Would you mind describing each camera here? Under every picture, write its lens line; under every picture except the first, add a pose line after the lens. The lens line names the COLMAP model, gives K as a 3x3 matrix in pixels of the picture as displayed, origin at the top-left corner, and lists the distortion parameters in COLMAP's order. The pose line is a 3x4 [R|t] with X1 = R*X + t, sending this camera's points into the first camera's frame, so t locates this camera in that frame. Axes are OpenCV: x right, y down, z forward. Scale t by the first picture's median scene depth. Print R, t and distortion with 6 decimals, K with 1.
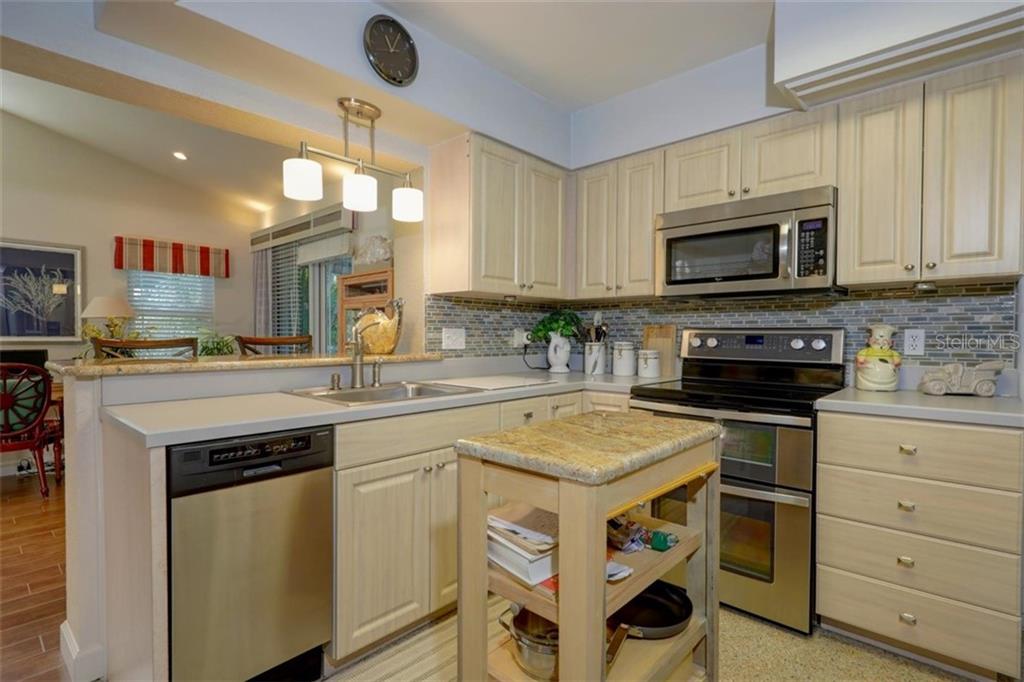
lens RADIAL K [[502.4, 0, 512.5], [0, 502.4, 343.2], [0, 0, 1]] dist [0.004828, -0.001861]
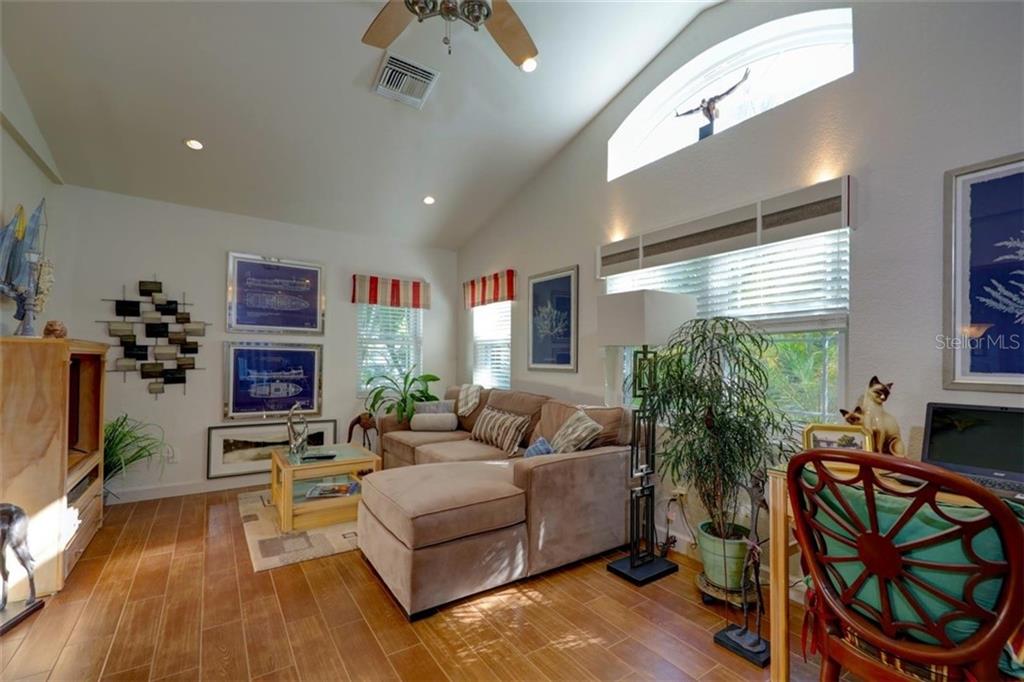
lens RADIAL K [[440.6, 0, 501.7], [0, 440.6, 360.7], [0, 0, 1]] dist [-0.005050, -0.001049]
pose [[-0.243917, -0.003310, -0.969790, -0.614137], [-0.017946, 0.999838, 0.001101, -0.020078], [0.969630, 0.017672, -0.243937, 0.784676]]
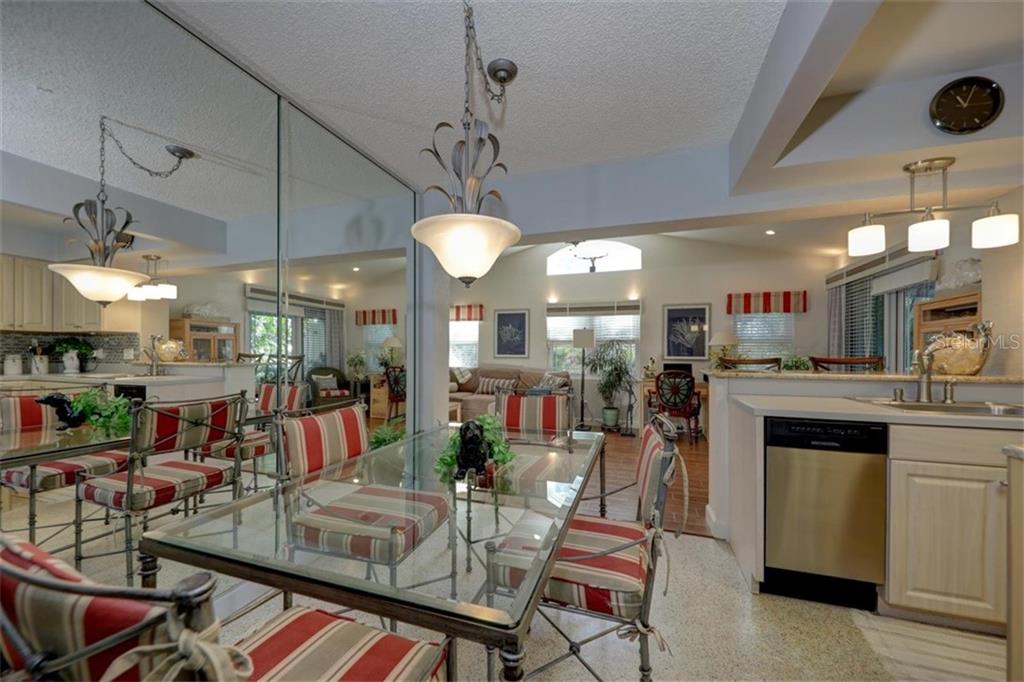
lens RADIAL K [[402.1, 0, 489.6], [0, 402.1, 355.7], [0, 0, 1]] dist [0.000624, -0.000998]
pose [[0.378555, 0.003307, -0.925573, 0.131412], [-0.017850, 0.999834, -0.003728, 0.001934], [0.925407, 0.017933, 0.378551, -0.219202]]
